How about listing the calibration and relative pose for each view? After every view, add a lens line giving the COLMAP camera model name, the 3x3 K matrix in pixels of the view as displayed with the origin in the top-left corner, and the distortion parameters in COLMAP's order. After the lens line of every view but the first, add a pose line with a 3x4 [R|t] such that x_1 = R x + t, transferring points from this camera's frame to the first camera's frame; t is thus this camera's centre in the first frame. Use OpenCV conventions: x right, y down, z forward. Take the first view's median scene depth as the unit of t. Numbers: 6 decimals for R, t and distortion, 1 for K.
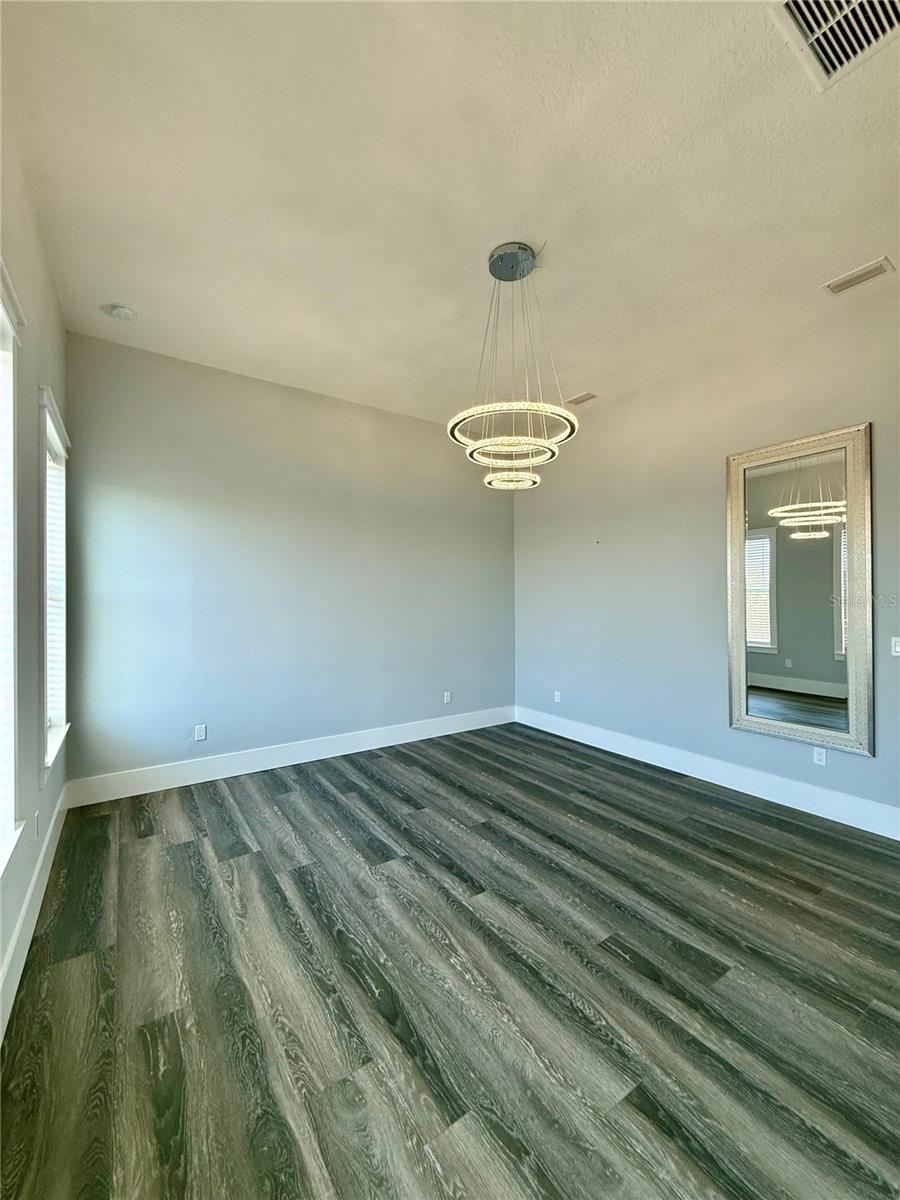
lens RADIAL K [[484.0, 0, 452.2], [0, 484.0, 594.0], [0, 0, 1]] dist [0.000393, 0.000575]
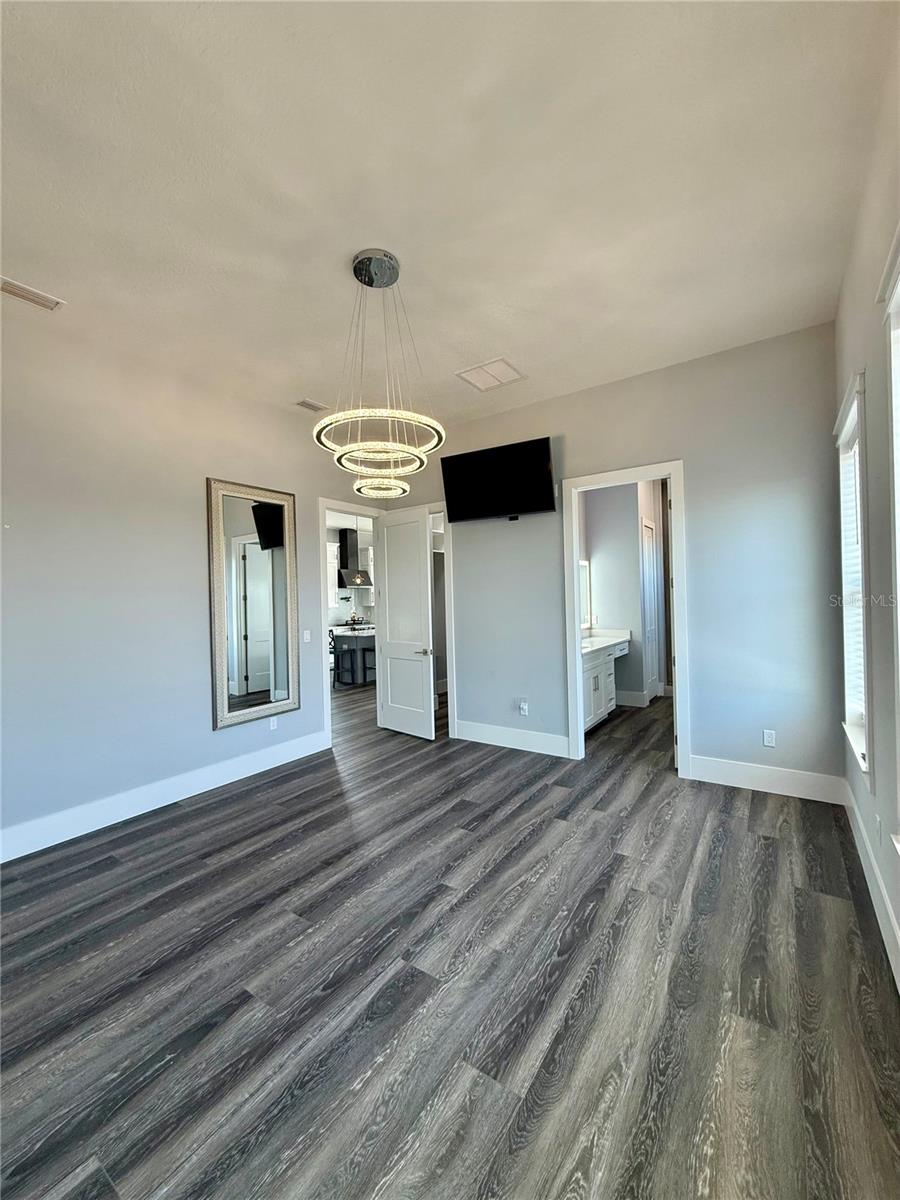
lens RADIAL K [[484.0, 0, 448.9], [0, 484.0, 590.9], [0, 0, 1]] dist [0.000393, 0.000575]
pose [[-0.366241, 0.029239, 0.930060, -0.975954], [0.019420, 0.999529, -0.023776, 0.003956], [-0.930317, 0.009354, -0.366636, 1.427832]]
